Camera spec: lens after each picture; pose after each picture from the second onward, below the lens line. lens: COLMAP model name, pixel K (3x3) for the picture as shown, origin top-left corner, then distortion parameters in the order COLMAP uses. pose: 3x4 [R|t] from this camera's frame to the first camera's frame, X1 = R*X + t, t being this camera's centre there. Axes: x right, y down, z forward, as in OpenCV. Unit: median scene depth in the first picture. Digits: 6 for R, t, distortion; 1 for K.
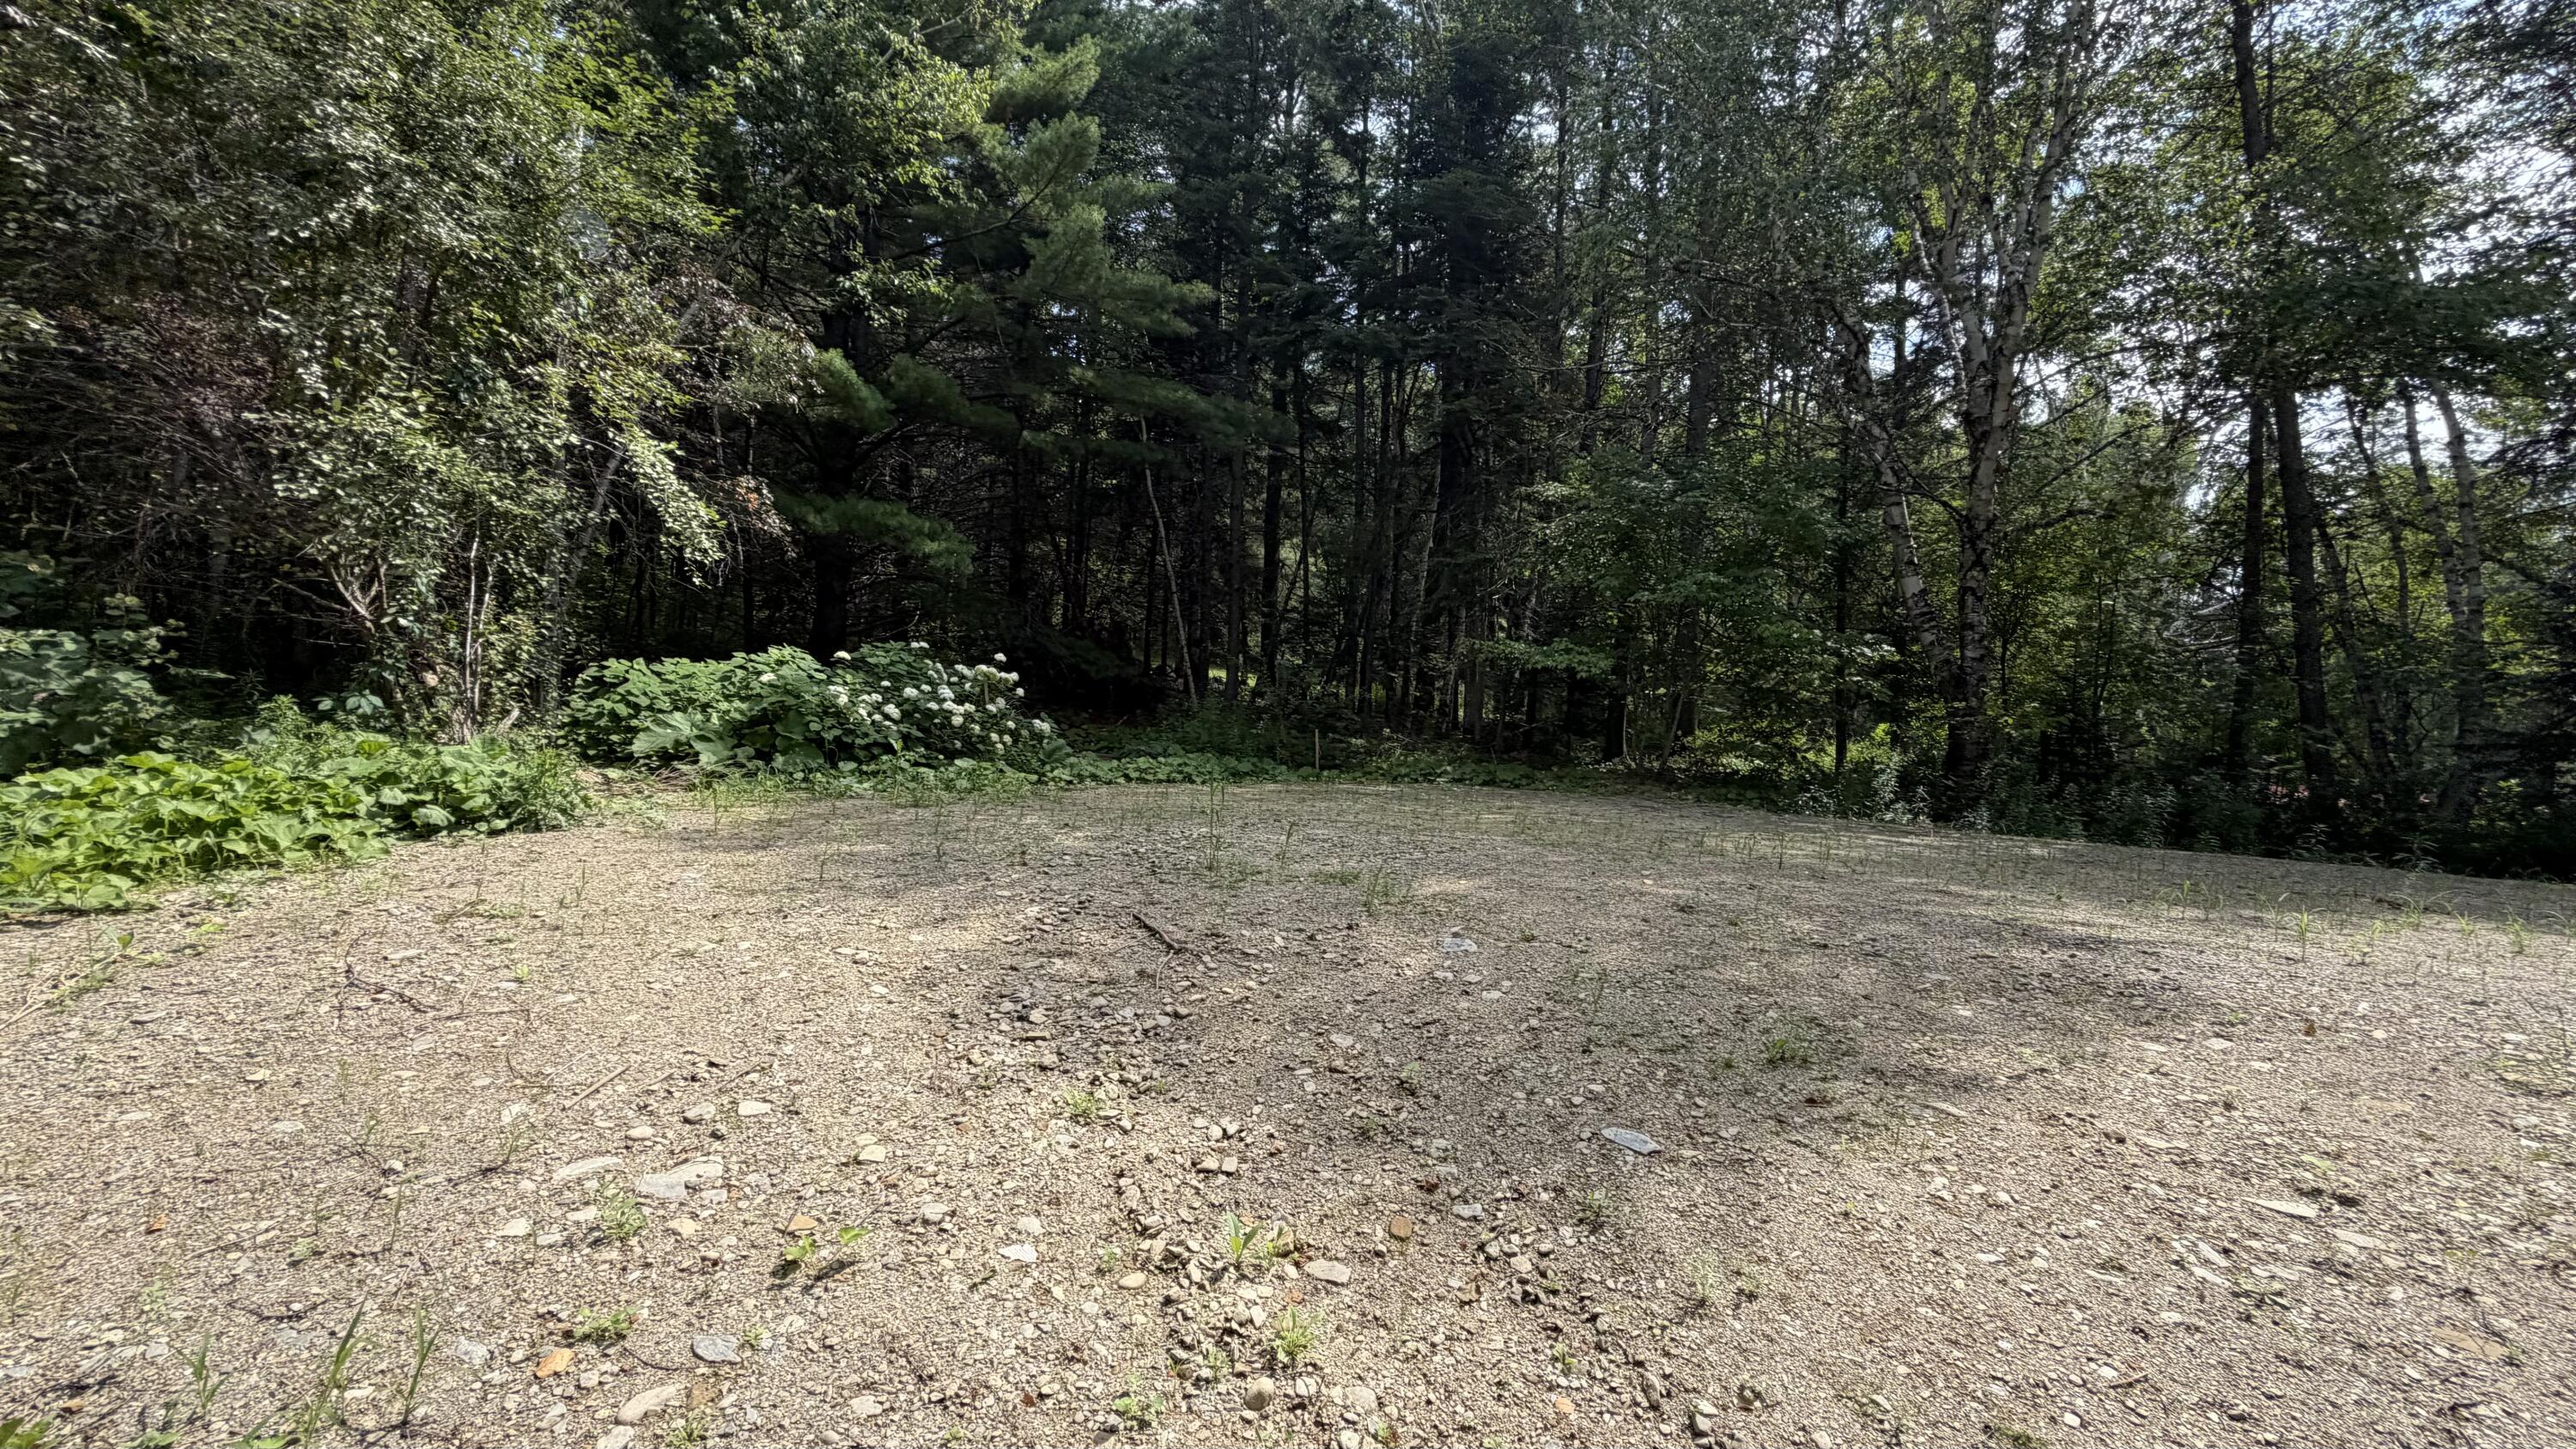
lens RADIAL K [[1022.3, 0, 1282.2], [0, 1022.3, 726.8], [0, 0, 1]] dist [0.000008, 0.000166]
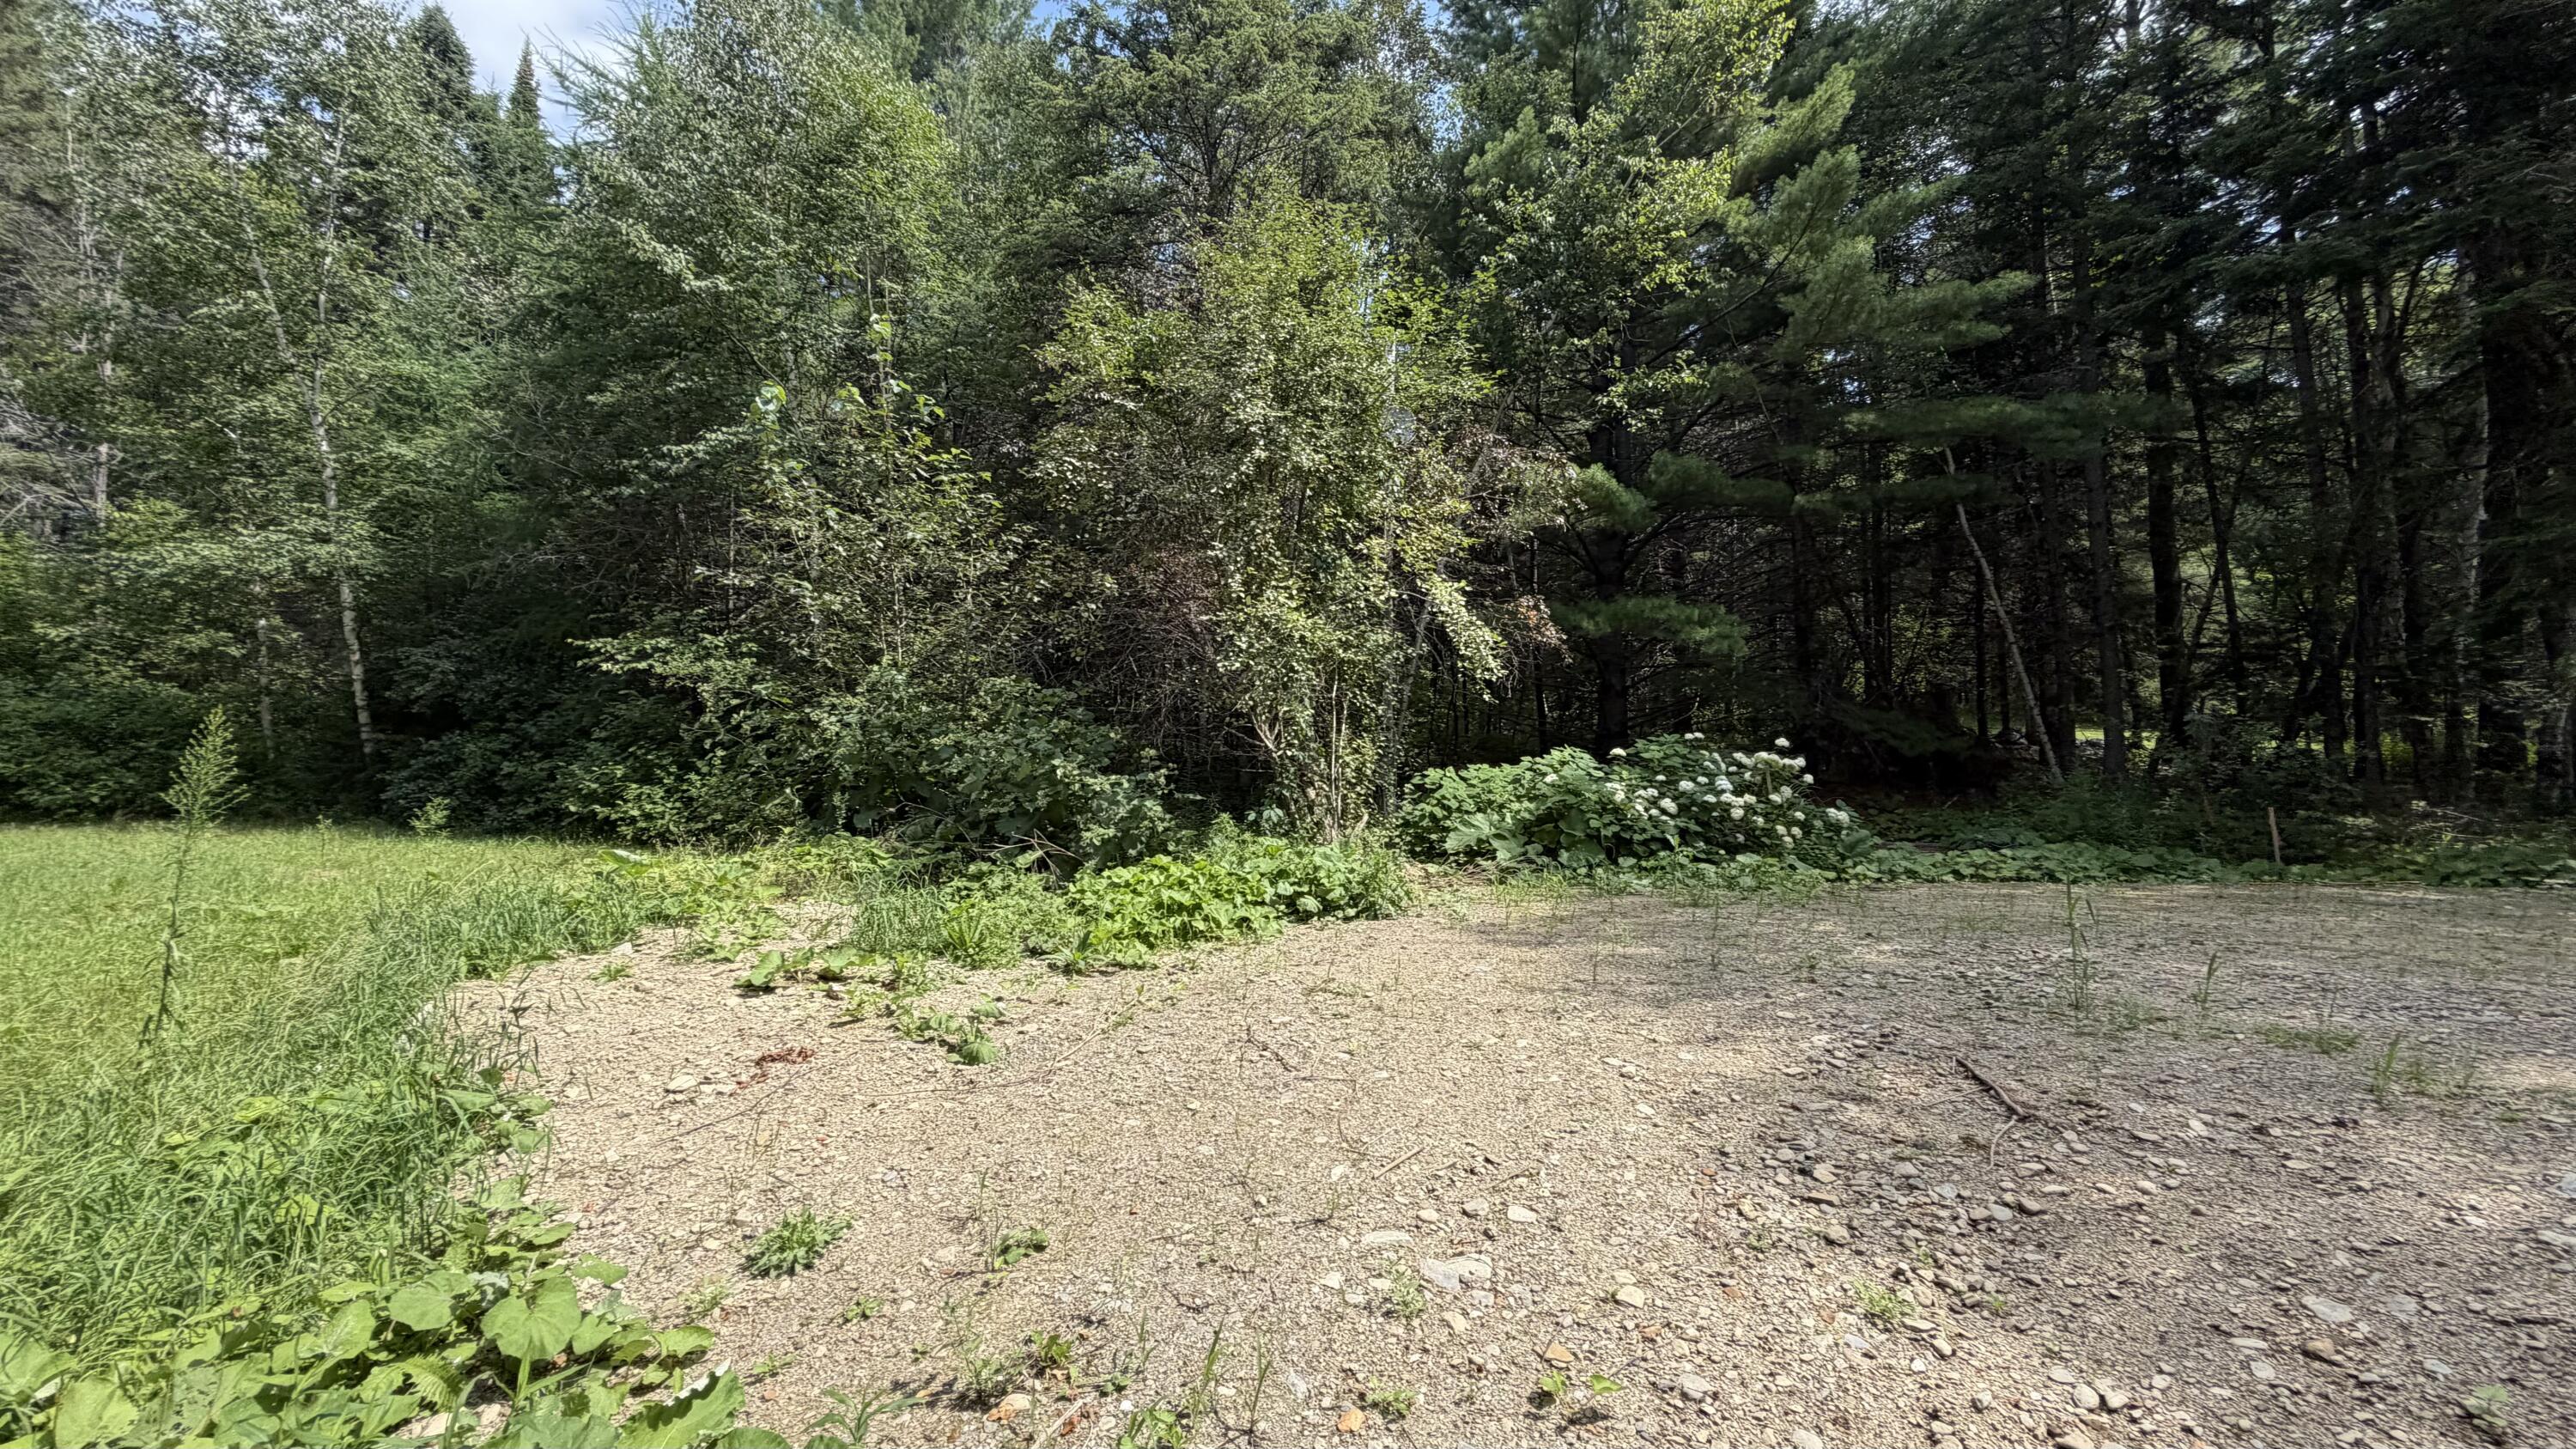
lens RADIAL K [[1022.3, 0, 1279.6], [0, 1022.3, 728.2], [0, 0, 1]] dist [0.000008, 0.000166]
pose [[0.738201, -0.083434, -0.669401, 0.013963], [0.027514, 0.995220, -0.093702, -0.010246], [0.674019, 0.050753, 0.736968, 0.016154]]
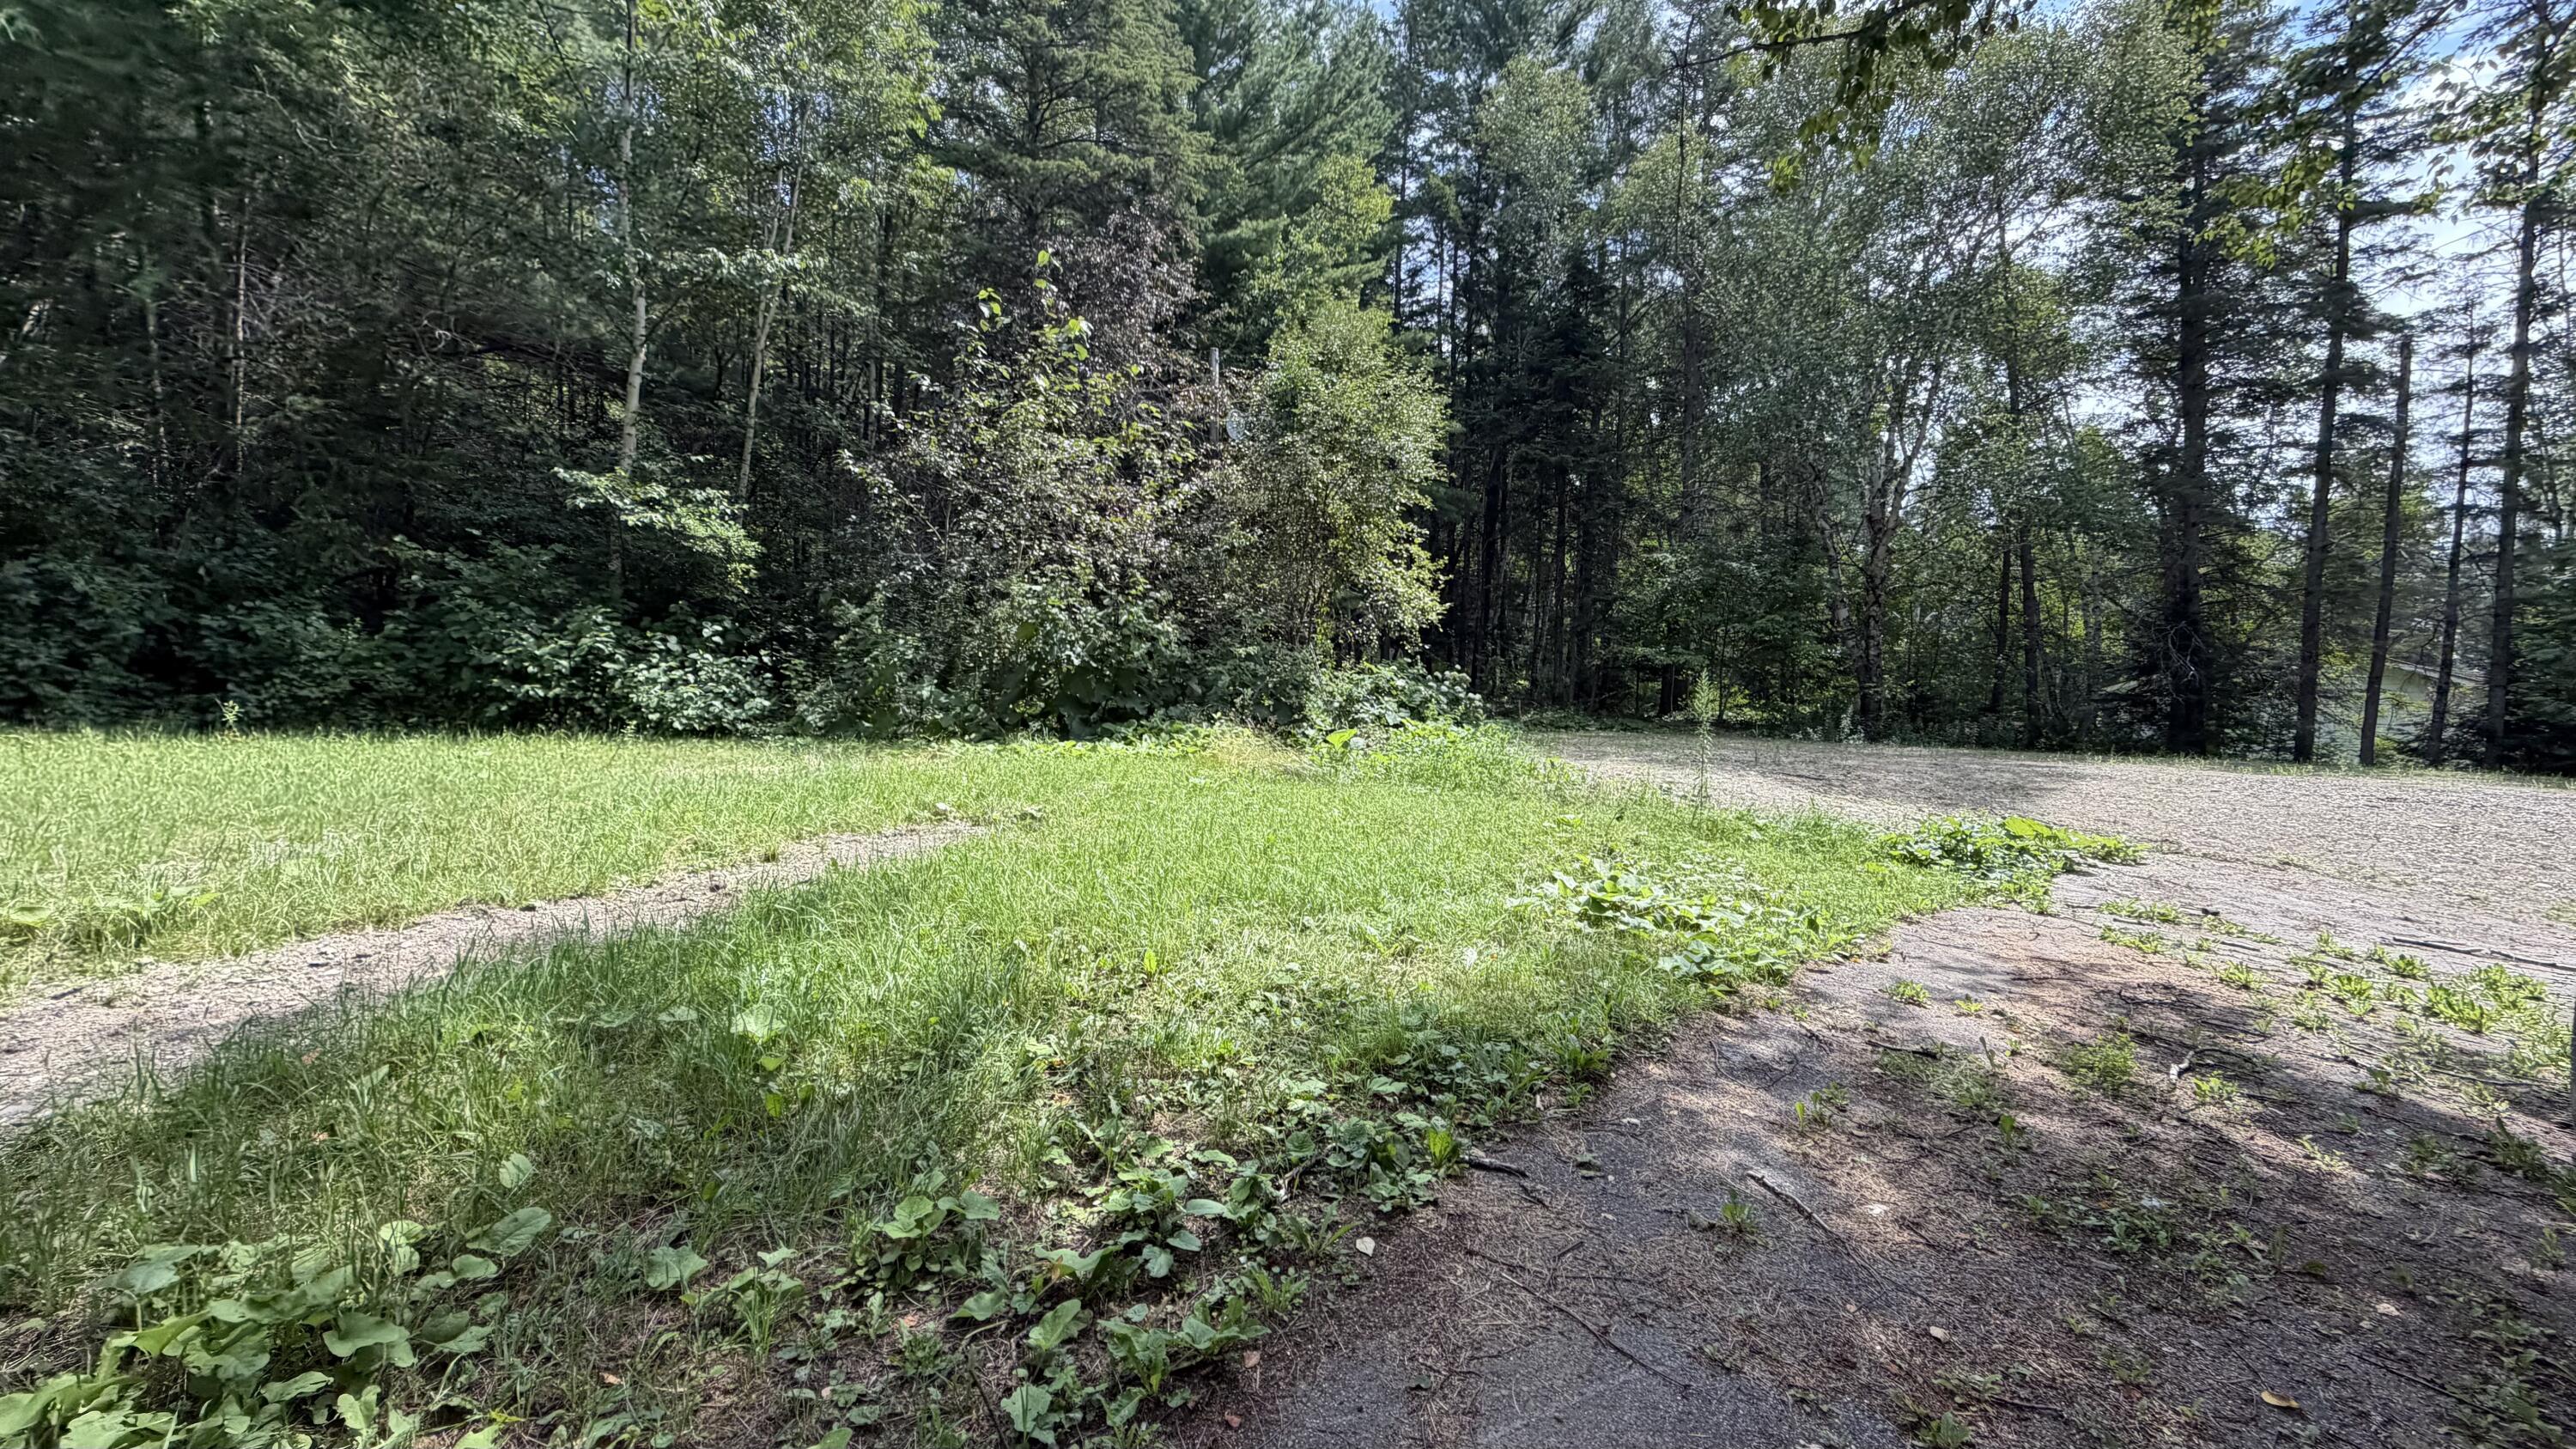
lens RADIAL K [[1022.3, 0, 1282.7], [0, 1022.3, 724.7], [0, 0, 1]] dist [0.000008, 0.000166]
pose [[0.975598, -0.023632, 0.218290, -1.384828], [0.014060, 0.998875, 0.045299, -0.072421], [-0.219115, -0.041125, 0.974832, -1.006114]]
